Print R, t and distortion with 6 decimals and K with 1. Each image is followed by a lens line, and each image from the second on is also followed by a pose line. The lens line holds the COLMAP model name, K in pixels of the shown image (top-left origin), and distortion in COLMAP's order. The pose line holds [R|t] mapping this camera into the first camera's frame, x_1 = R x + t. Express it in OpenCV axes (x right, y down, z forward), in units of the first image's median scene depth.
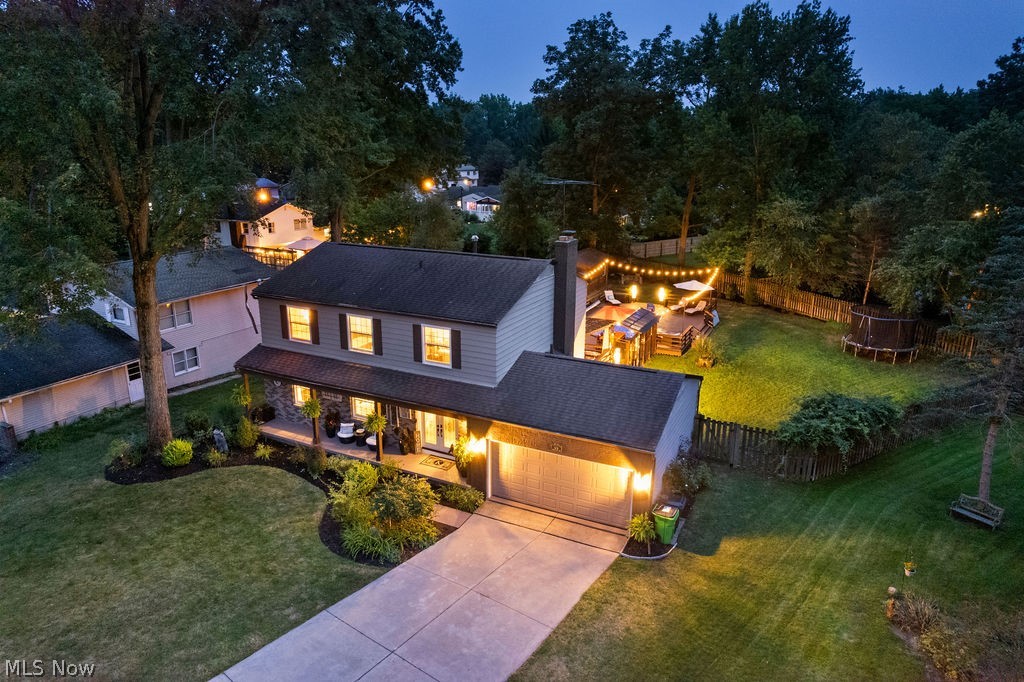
lens RADIAL K [[657.0, 0, 512.0], [0, 657.0, 341.0], [0, 0, 1]] dist [-0.078694, 0.068920]
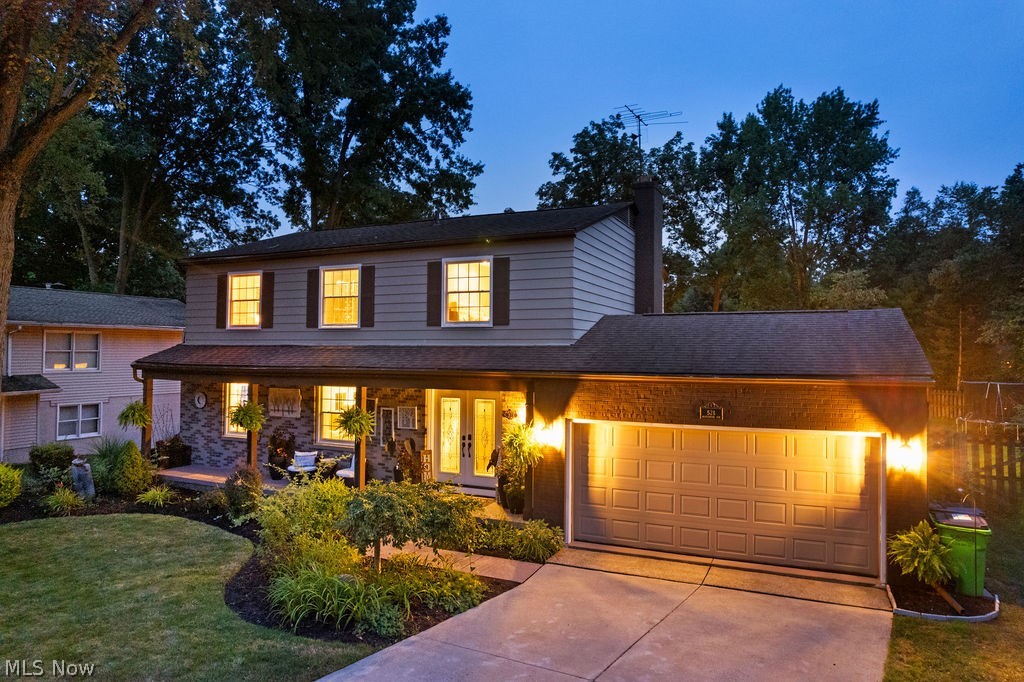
lens RADIAL K [[657.0, 0, 512.0], [0, 657.0, 341.0], [0, 0, 1]] dist [-0.078694, 0.068920]
pose [[0.999382, 0.002361, 0.035067, -0.093056], [0.008257, 0.954045, -0.299548, 0.227101], [-0.034162, 0.299653, 0.953437, 0.430448]]
